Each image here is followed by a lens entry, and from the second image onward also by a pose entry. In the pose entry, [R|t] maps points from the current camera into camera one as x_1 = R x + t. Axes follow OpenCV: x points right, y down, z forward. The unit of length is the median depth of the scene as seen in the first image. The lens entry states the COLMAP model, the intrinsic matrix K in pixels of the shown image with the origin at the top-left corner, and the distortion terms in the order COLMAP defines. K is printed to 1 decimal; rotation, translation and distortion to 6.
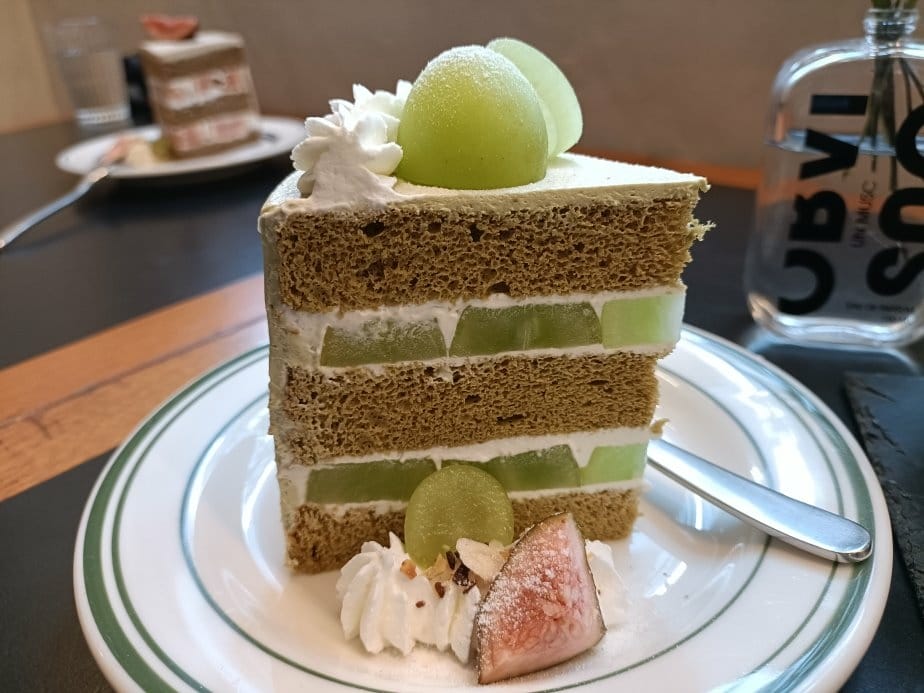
lens RADIAL K [[713.9, 0, 462.0], [0, 713.9, 346.5], [0, 0, 1]] dist [0.054725, -0.126621]
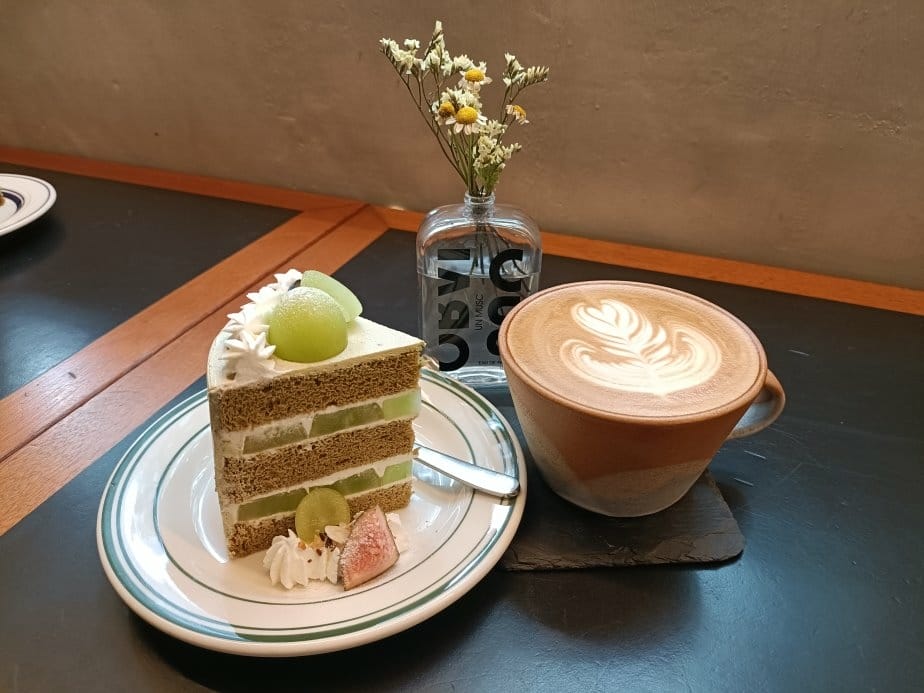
lens RADIAL K [[713.9, 0, 462.0], [0, 713.9, 346.5], [0, 0, 1]] dist [0.054725, -0.126621]
pose [[0.951580, -0.122916, 0.281759, -0.143385], [0.094544, 0.989175, 0.112221, -0.423618], [-0.292503, -0.080148, 0.952900, -1.001372]]
